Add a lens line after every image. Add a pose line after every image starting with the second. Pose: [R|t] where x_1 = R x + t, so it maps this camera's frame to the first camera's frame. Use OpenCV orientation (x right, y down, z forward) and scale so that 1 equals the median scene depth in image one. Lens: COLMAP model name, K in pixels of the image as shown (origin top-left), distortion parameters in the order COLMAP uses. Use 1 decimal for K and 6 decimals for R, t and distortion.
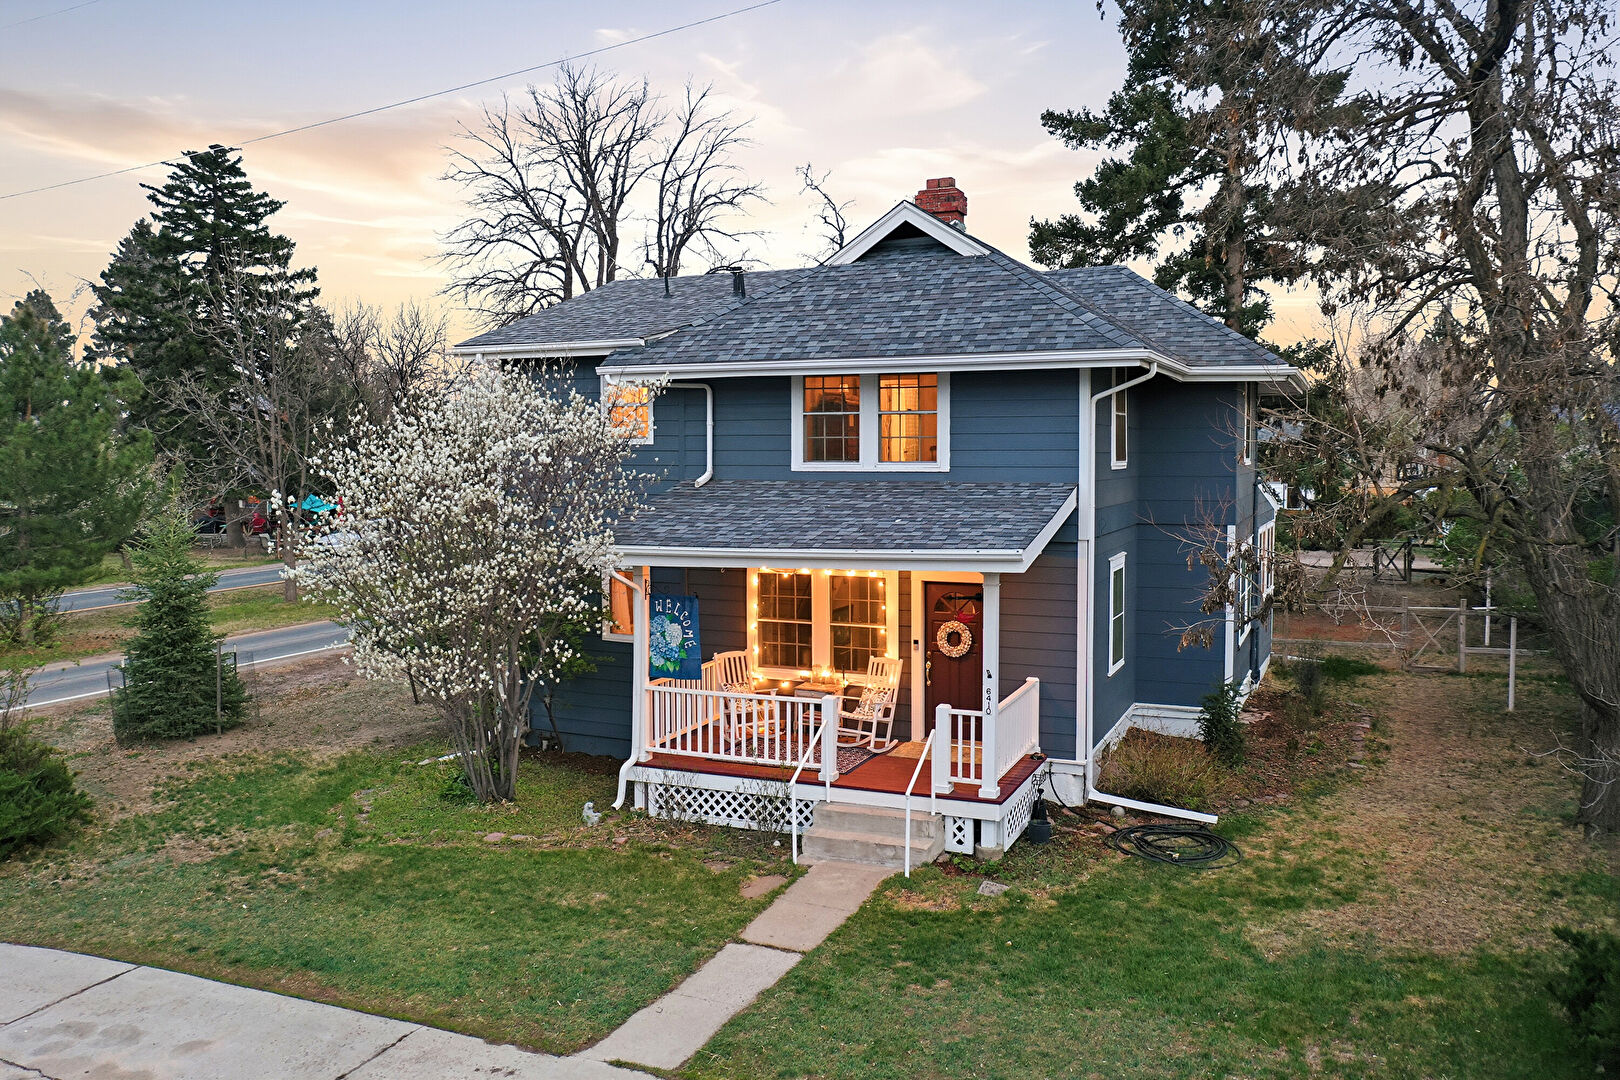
lens RADIAL K [[1318.6, 0, 921.9], [0, 1318.6, 544.3], [0, 0, 1]] dist [-0.015963, -0.002075]
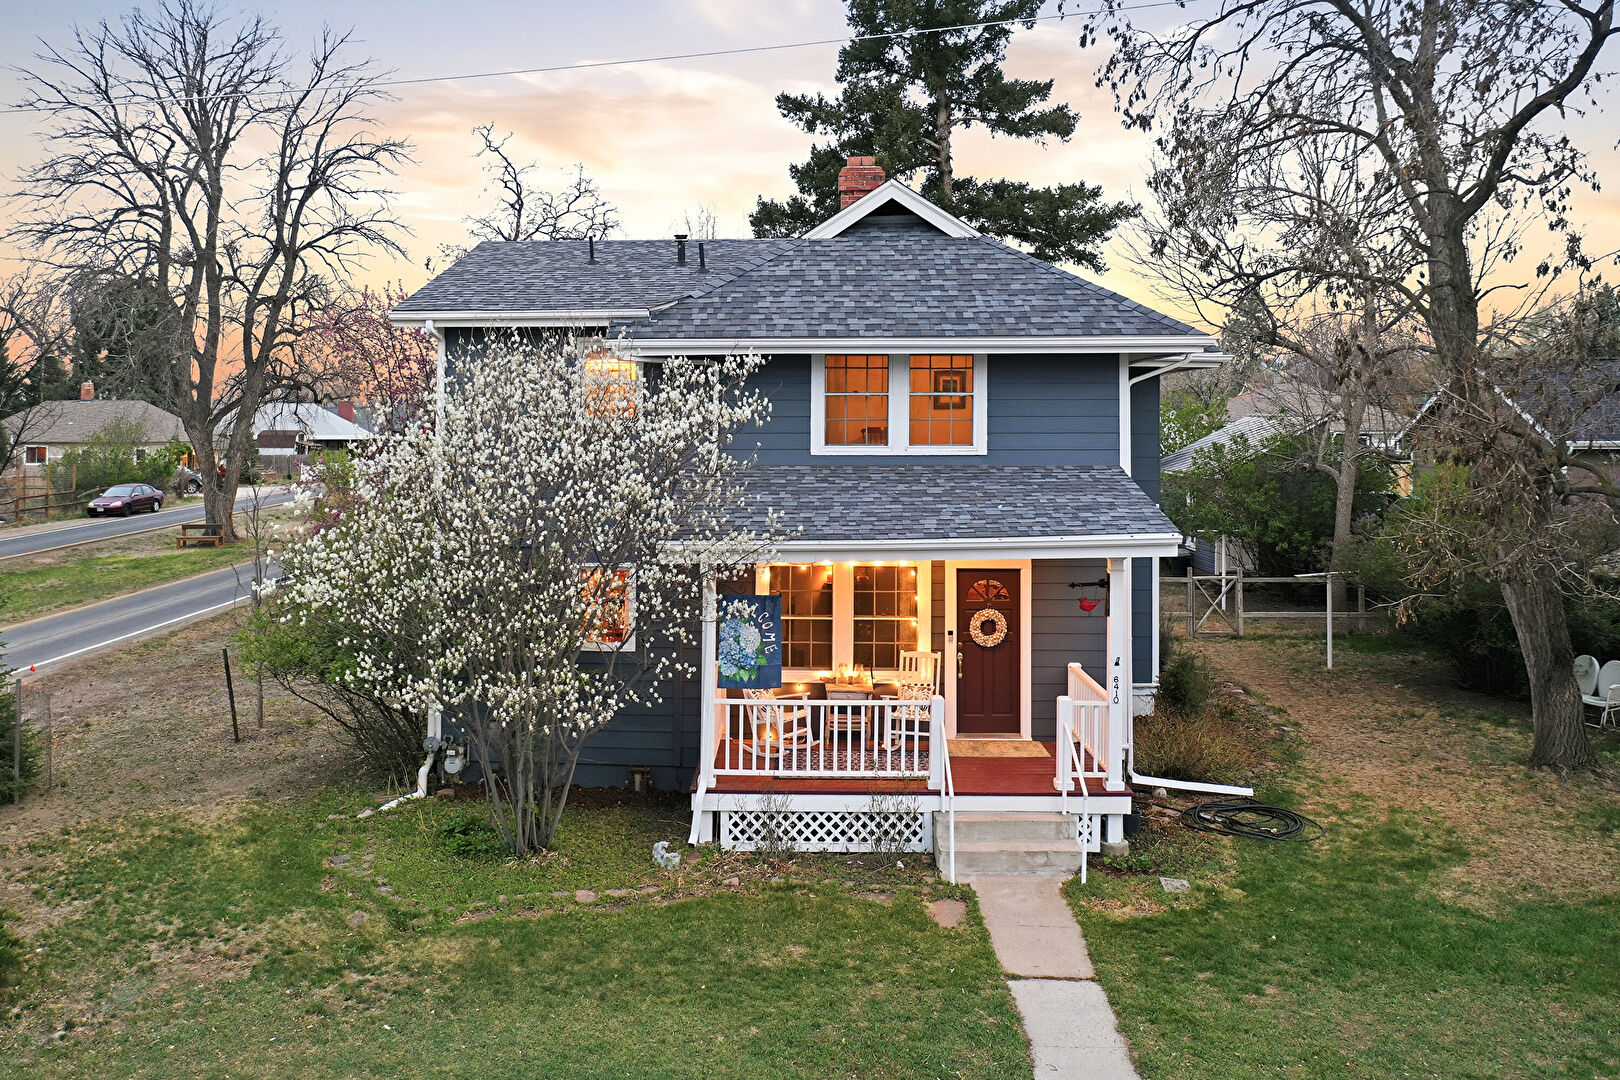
lens RADIAL K [[1322.3, 0, 878.5], [0, 1322.3, 394.9], [0, 0, 1]] dist [-0.015395, -0.004504]
pose [[0.934047, 0.010178, 0.357004, -0.413680], [0.023806, 0.995596, -0.090669, -0.012639], [-0.356355, 0.093188, 0.929692, 0.115221]]
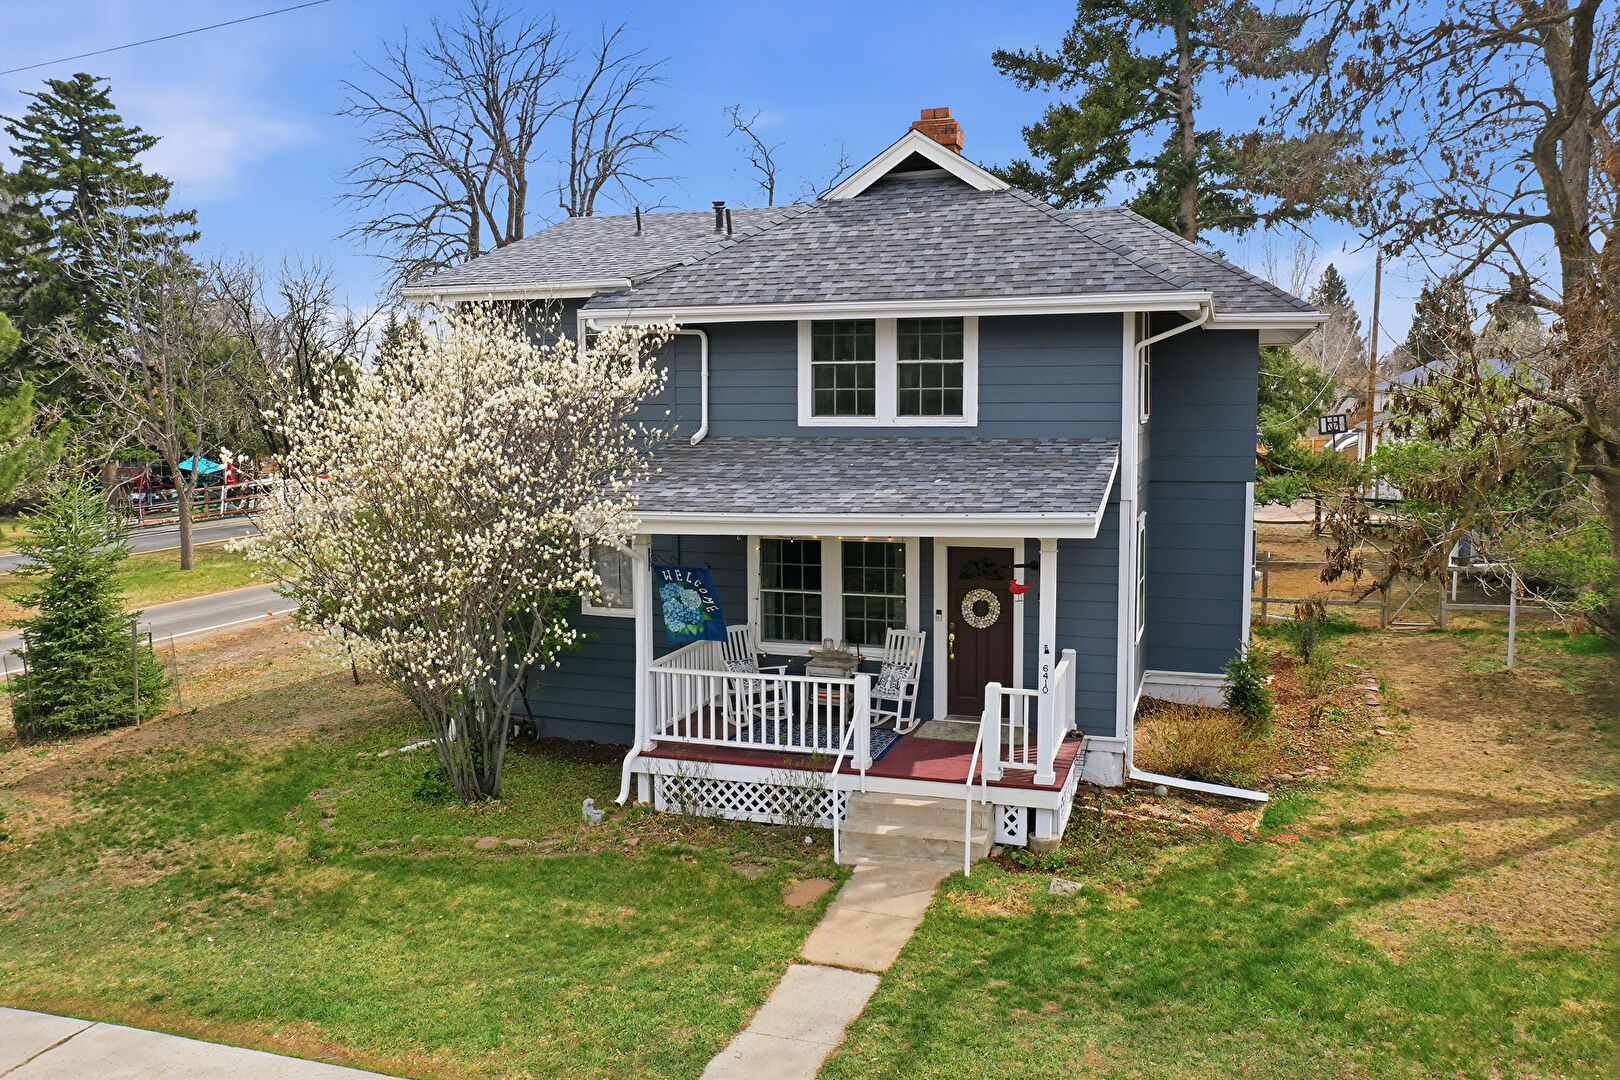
lens RADIAL K [[1308.3, 0, 921.7], [0, 1308.3, 539.5], [0, 0, 1]] dist [-0.015435, -0.003560]
pose [[0.996211, -0.010104, 0.086376, -0.098670], [0.007437, 0.999487, 0.031140, -0.005248], [-0.086647, -0.030379, 0.995776, 0.099014]]
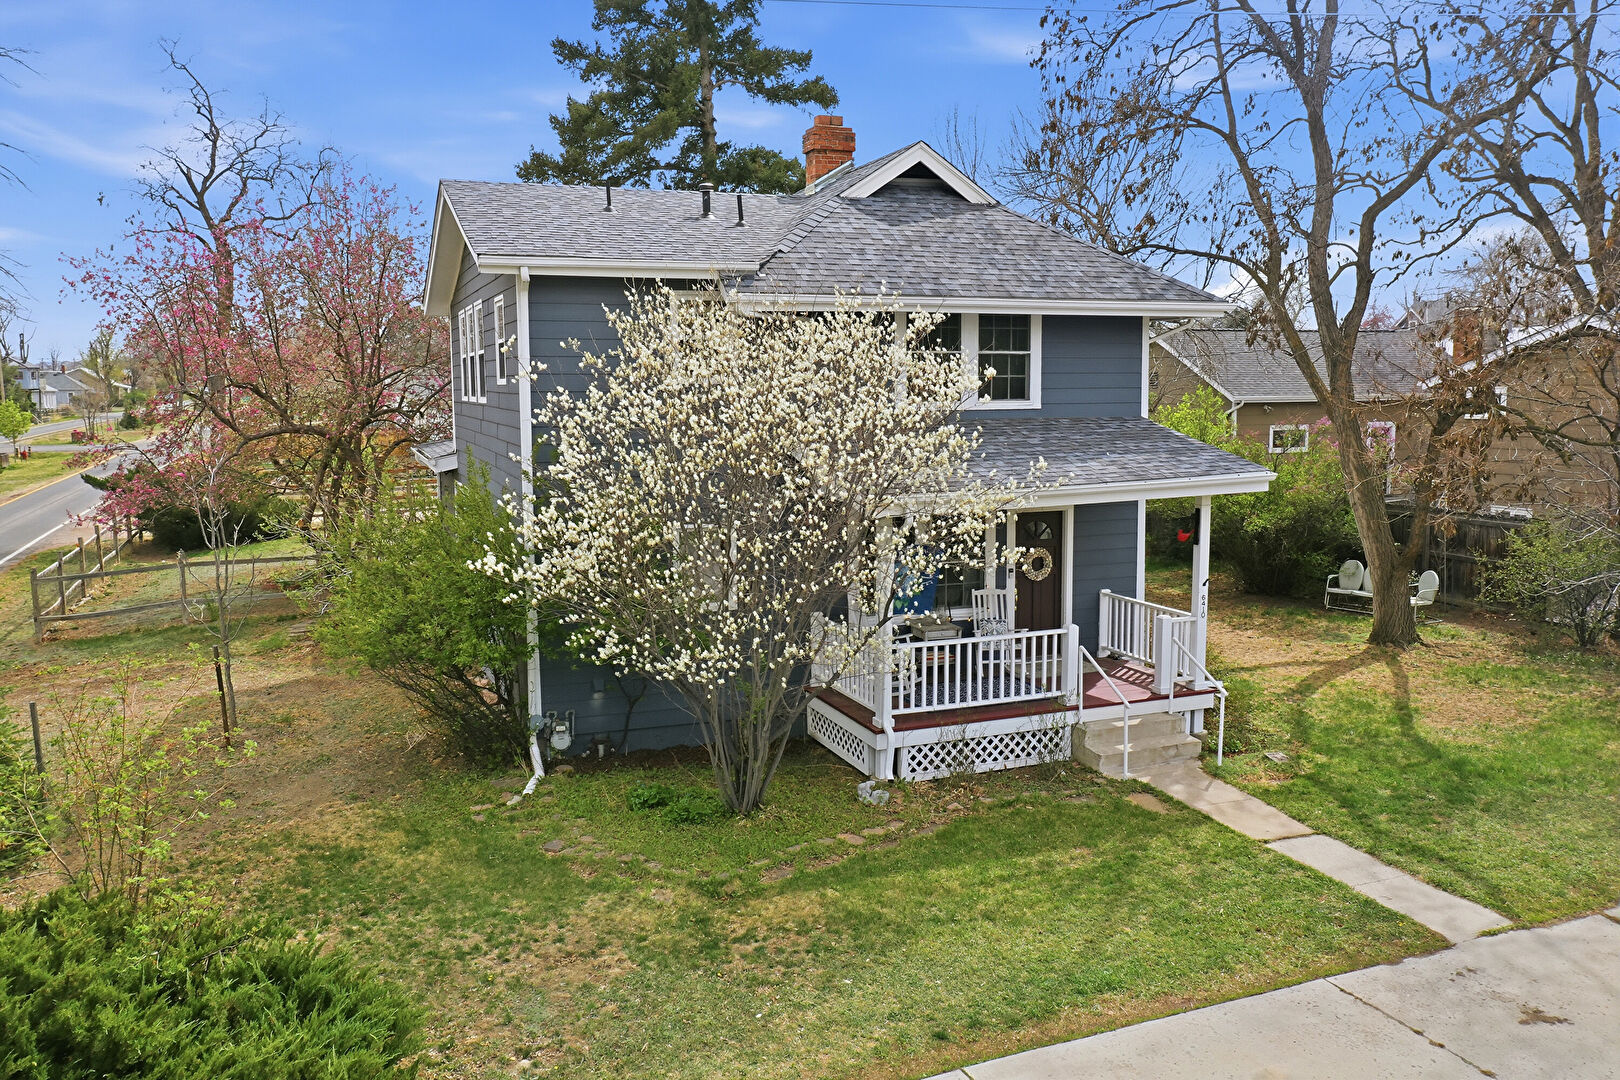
lens RADIAL K [[1213.4, 0, 954.5], [0, 1213.4, 537.8], [0, 0, 1]] dist [-0.013789, -0.003307]
pose [[0.706772, -0.089129, 0.701805, -0.747208], [0.055292, 0.995957, 0.070804, -0.024737], [-0.705278, -0.011238, 0.708842, 0.355700]]
